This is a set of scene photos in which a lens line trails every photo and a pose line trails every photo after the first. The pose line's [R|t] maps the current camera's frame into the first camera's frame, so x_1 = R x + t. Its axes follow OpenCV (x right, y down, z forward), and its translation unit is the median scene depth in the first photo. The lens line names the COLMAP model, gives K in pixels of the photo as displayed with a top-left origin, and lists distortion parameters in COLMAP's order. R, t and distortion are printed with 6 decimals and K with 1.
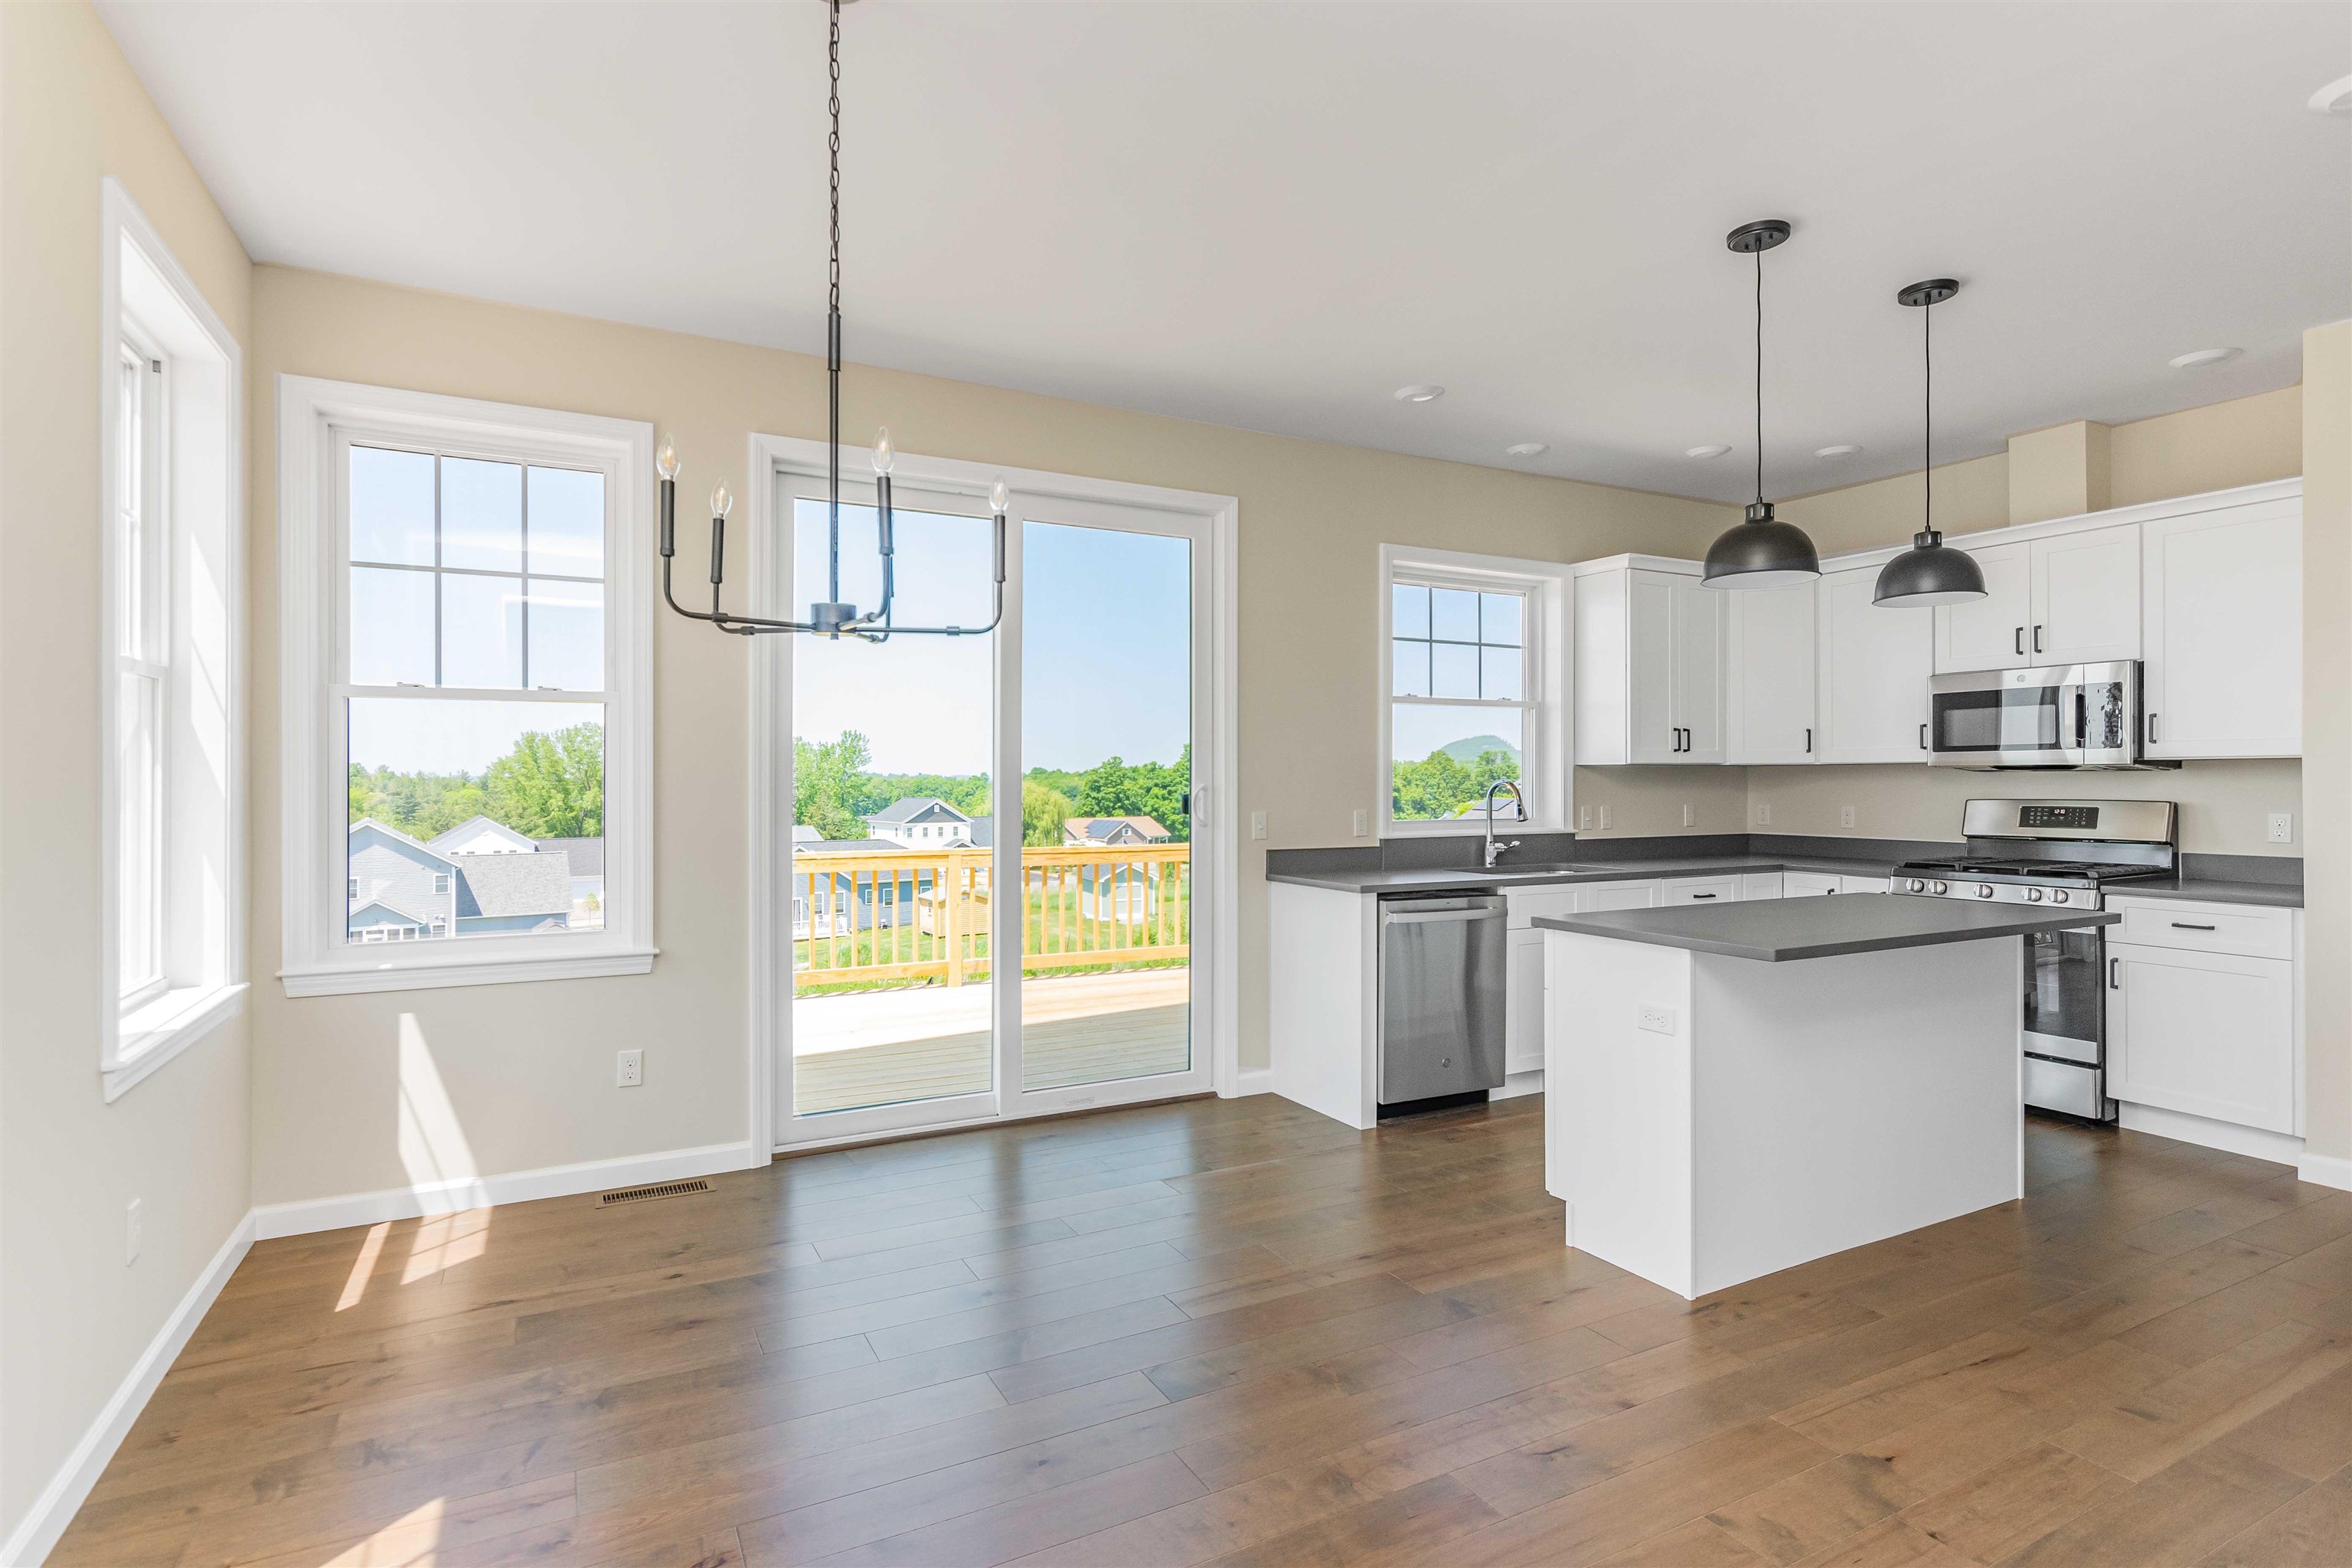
lens RADIAL K [[1158.9, 0, 1170.8], [0, 1158.9, 775.2], [0, 0, 1]] dist [-0.000017, 0.000160]
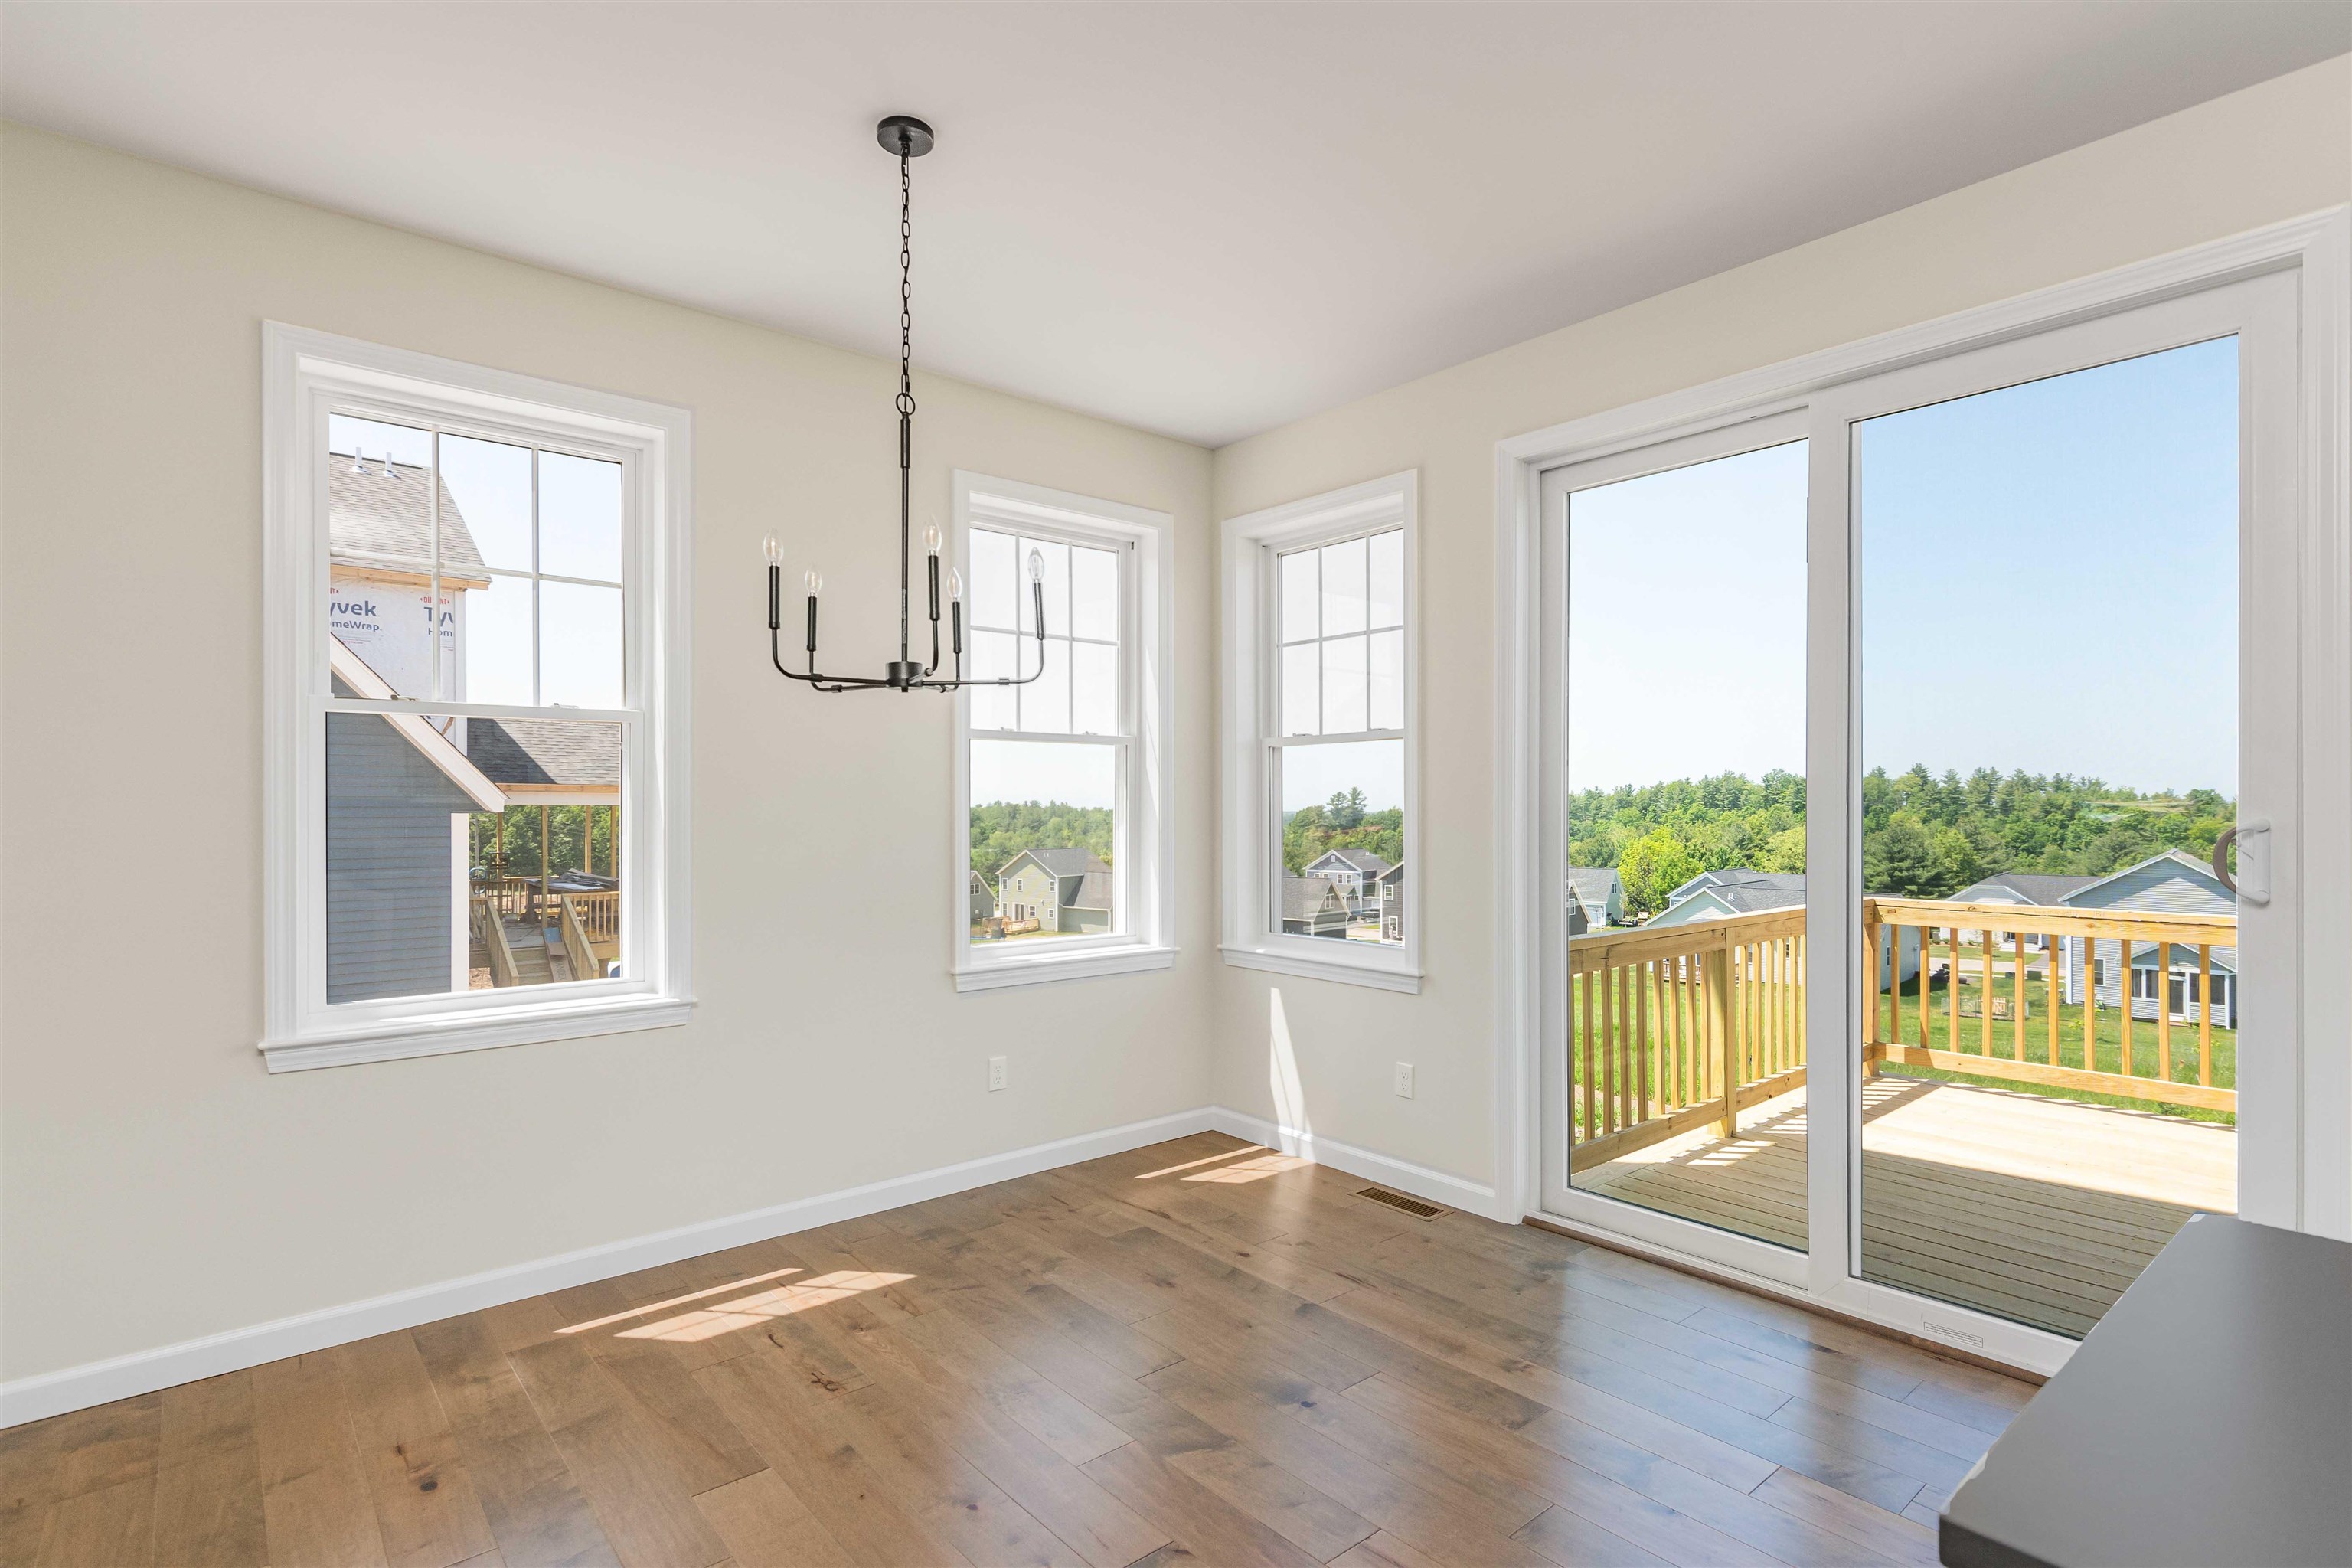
lens RADIAL K [[1151.1, 0, 1185.0], [0, 1151.1, 805.6], [0, 0, 1]] dist [0.002504, 0.000940]
pose [[0.216684, -0.001247, -0.976241, 0.381933], [0.003291, 0.999994, -0.000546, 0.000247], [0.976236, -0.003095, 0.216687, 0.419397]]
